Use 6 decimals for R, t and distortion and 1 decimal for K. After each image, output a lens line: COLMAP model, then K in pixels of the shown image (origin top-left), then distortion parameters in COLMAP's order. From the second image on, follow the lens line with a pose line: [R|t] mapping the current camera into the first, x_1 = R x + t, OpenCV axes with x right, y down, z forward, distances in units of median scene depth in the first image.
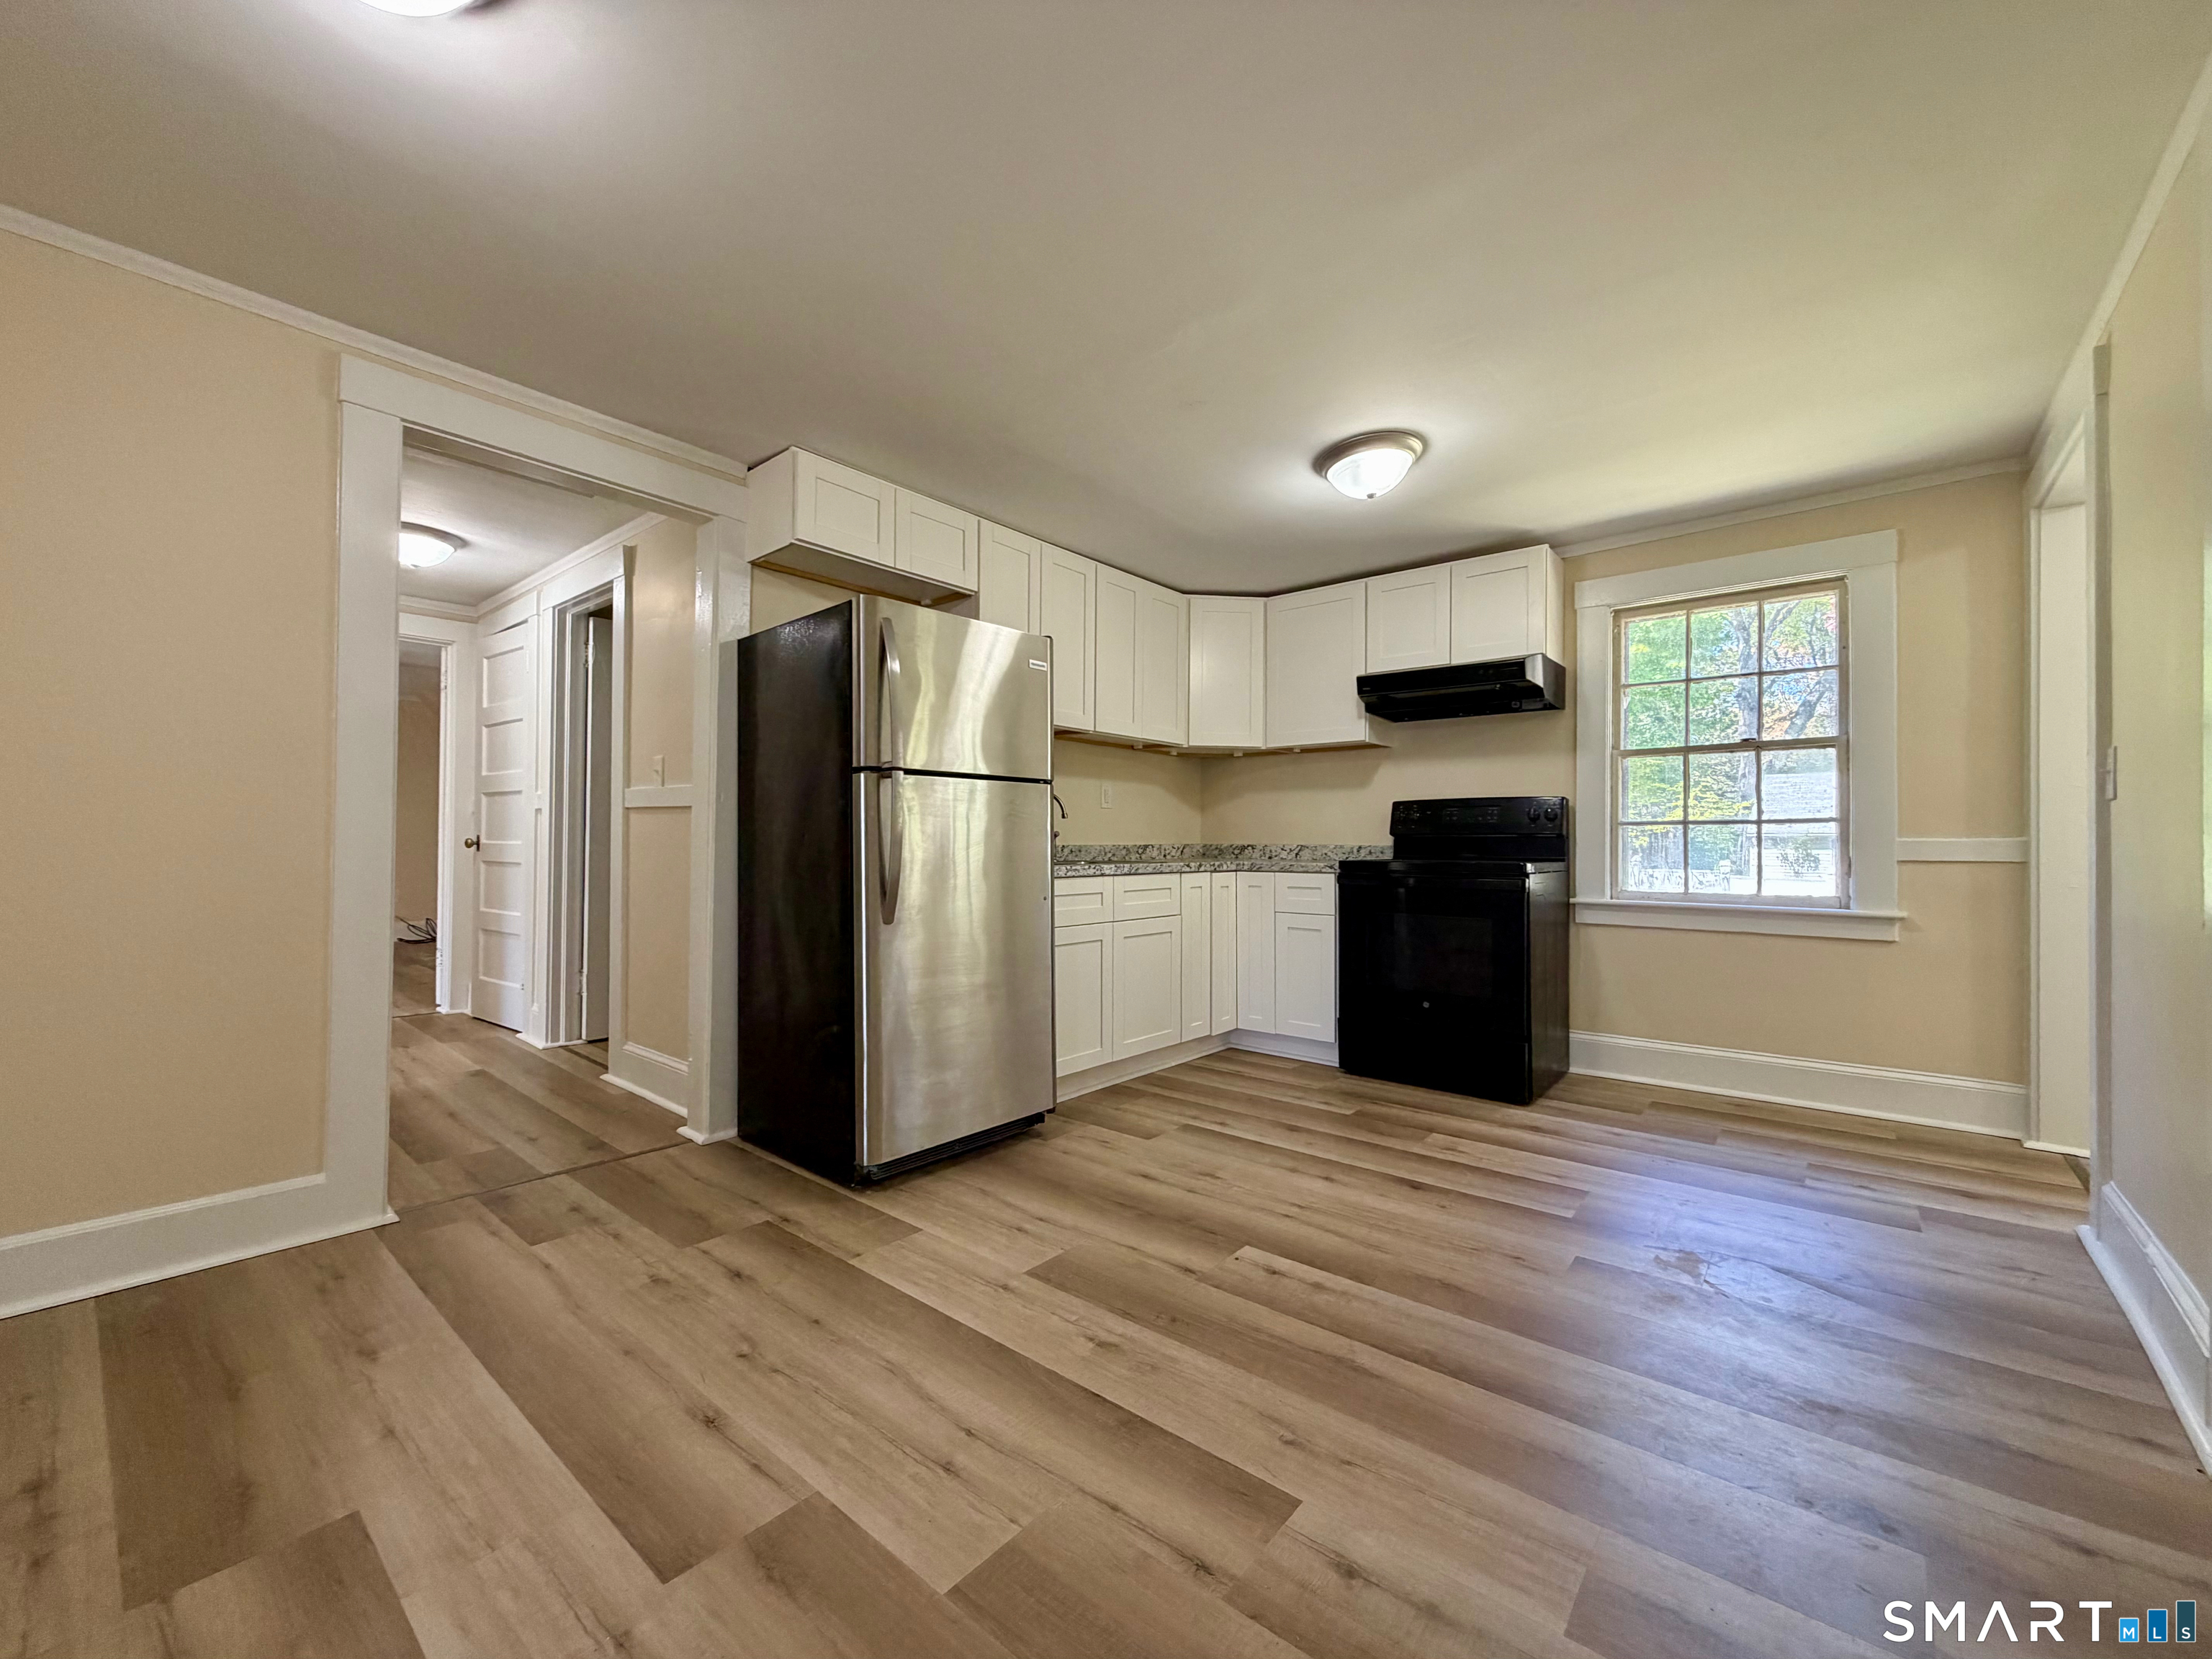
lens RADIAL K [[882.3, 0, 1100.9], [0, 882.3, 835.6], [0, 0, 1]] dist [-0.000655, -0.000034]
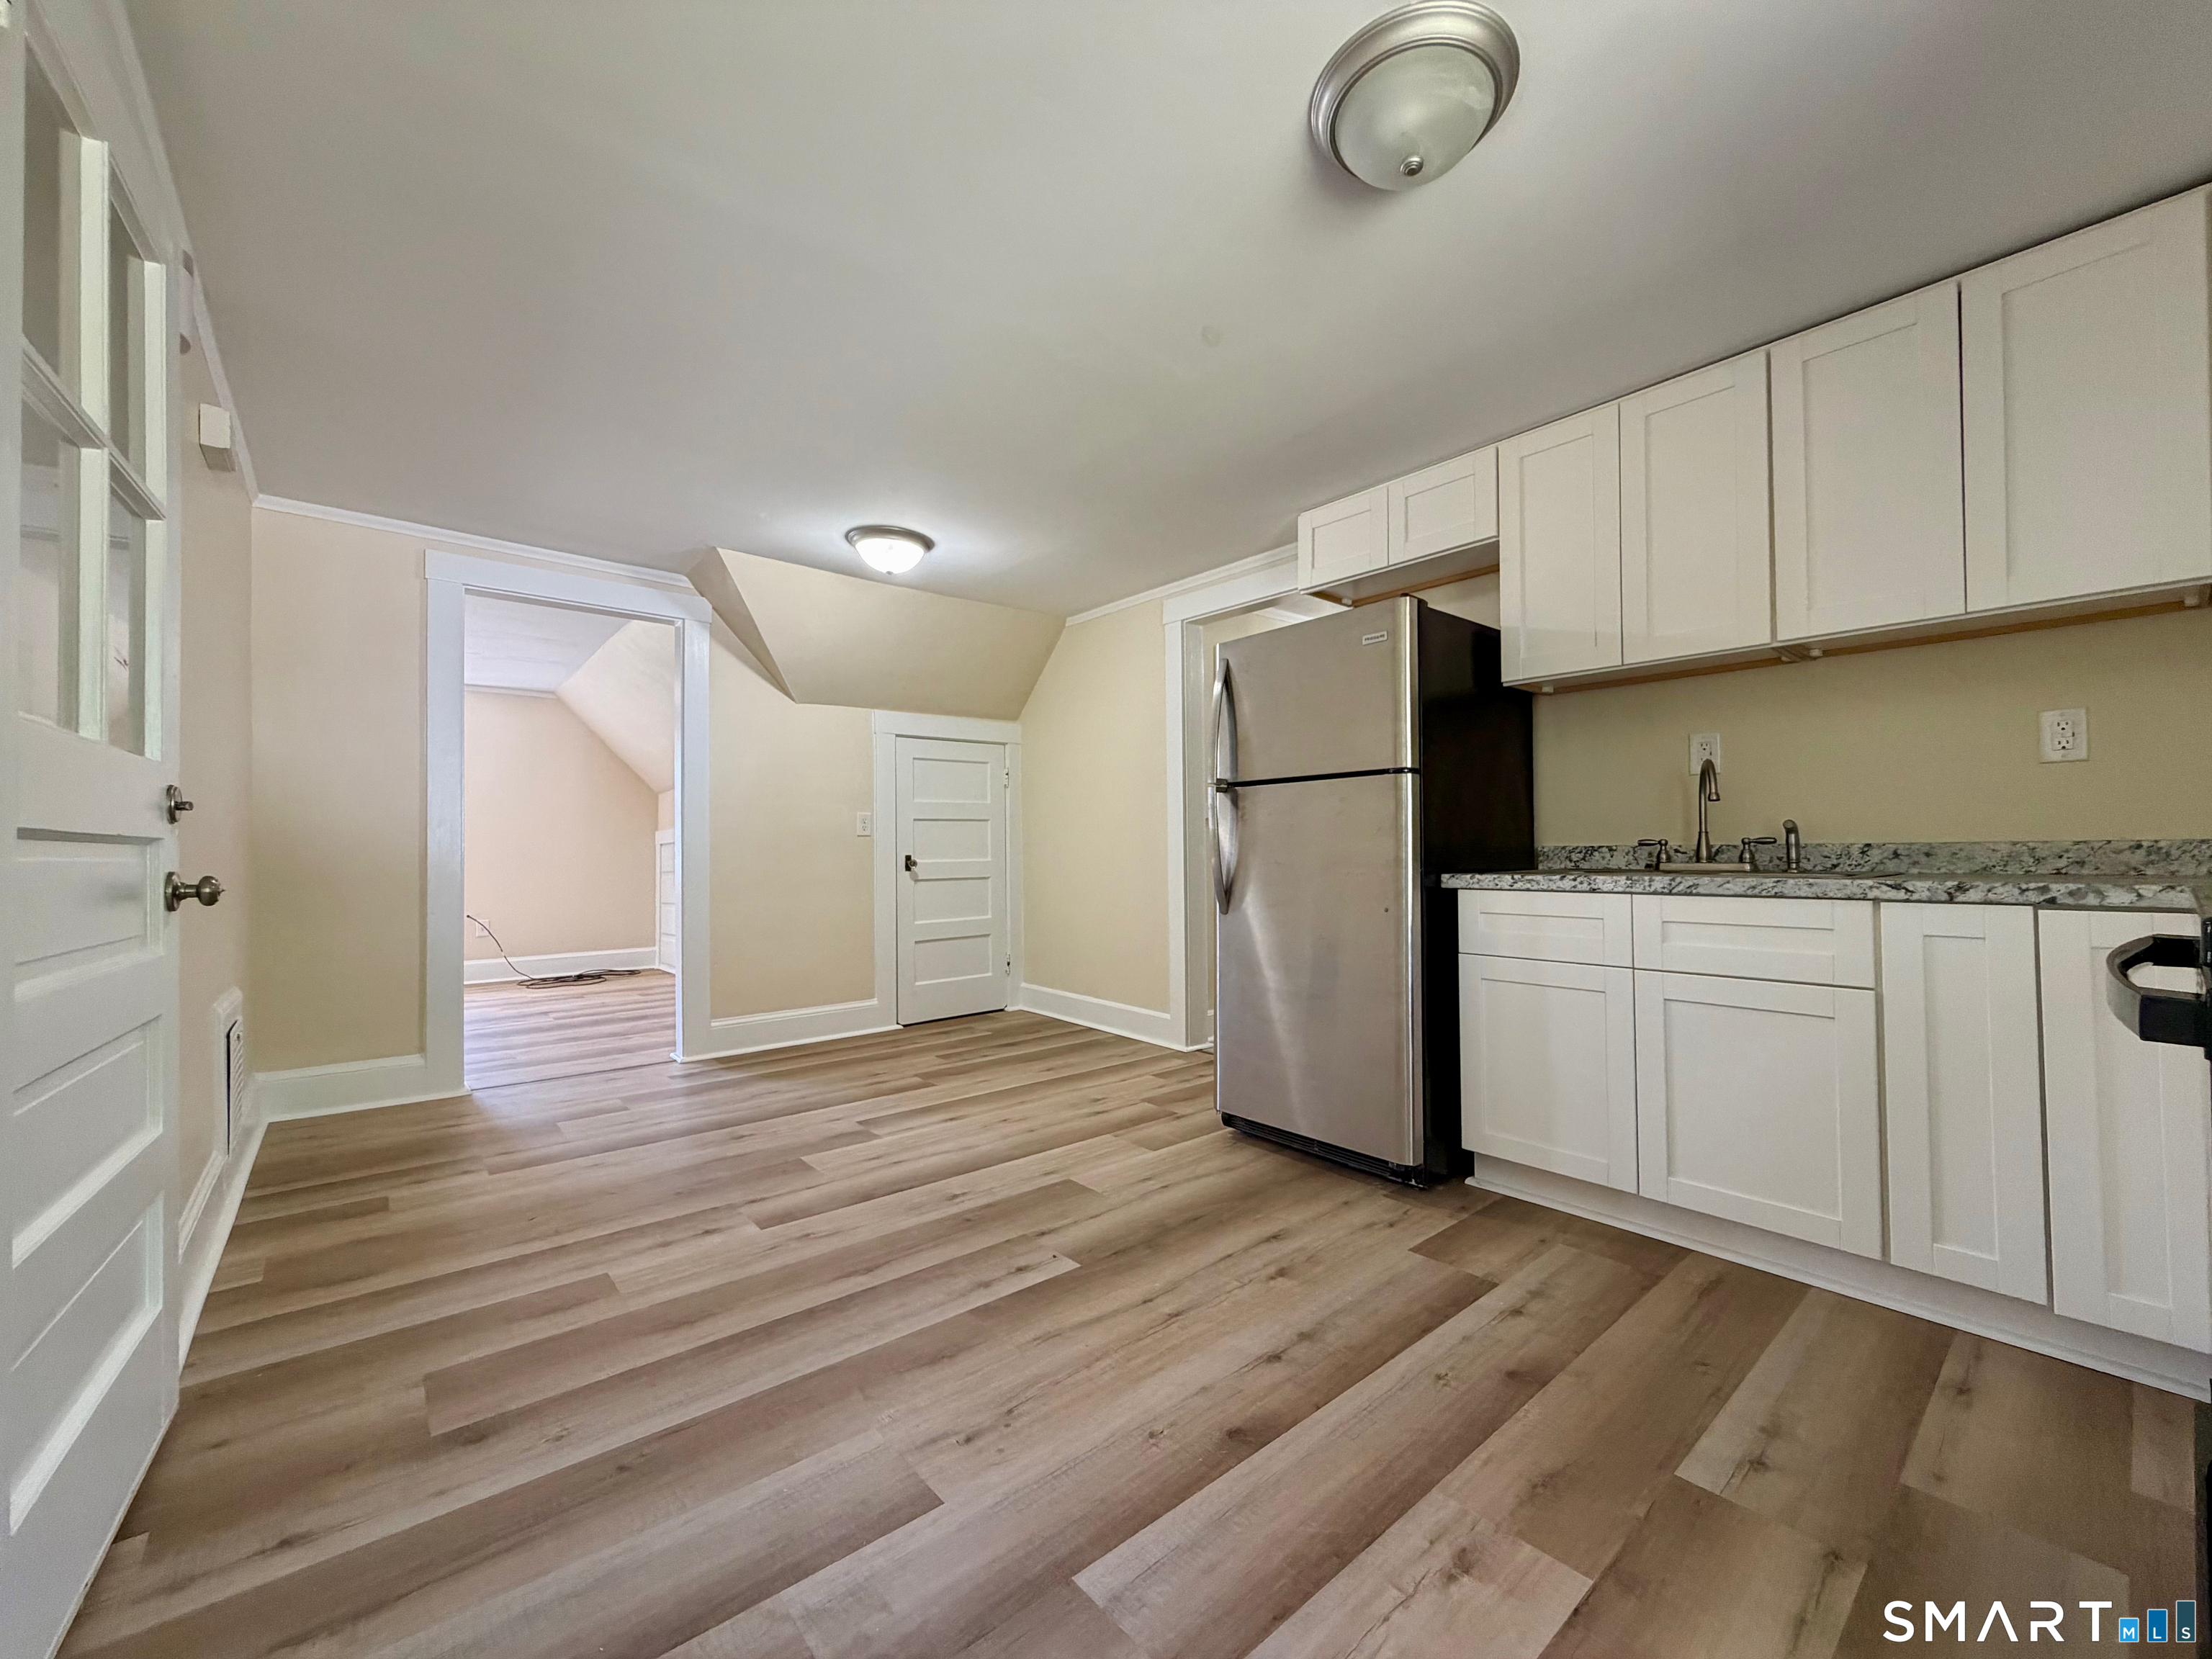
lens RADIAL K [[882.3, 0, 1100.9], [0, 882.3, 835.6], [0, 0, 1]] dist [-0.000655, -0.000034]
pose [[-0.167328, -0.017585, -0.985744, 0.750848], [0.016689, 0.999647, -0.020666, 0.012288], [0.985760, -0.019909, -0.166976, 0.802692]]
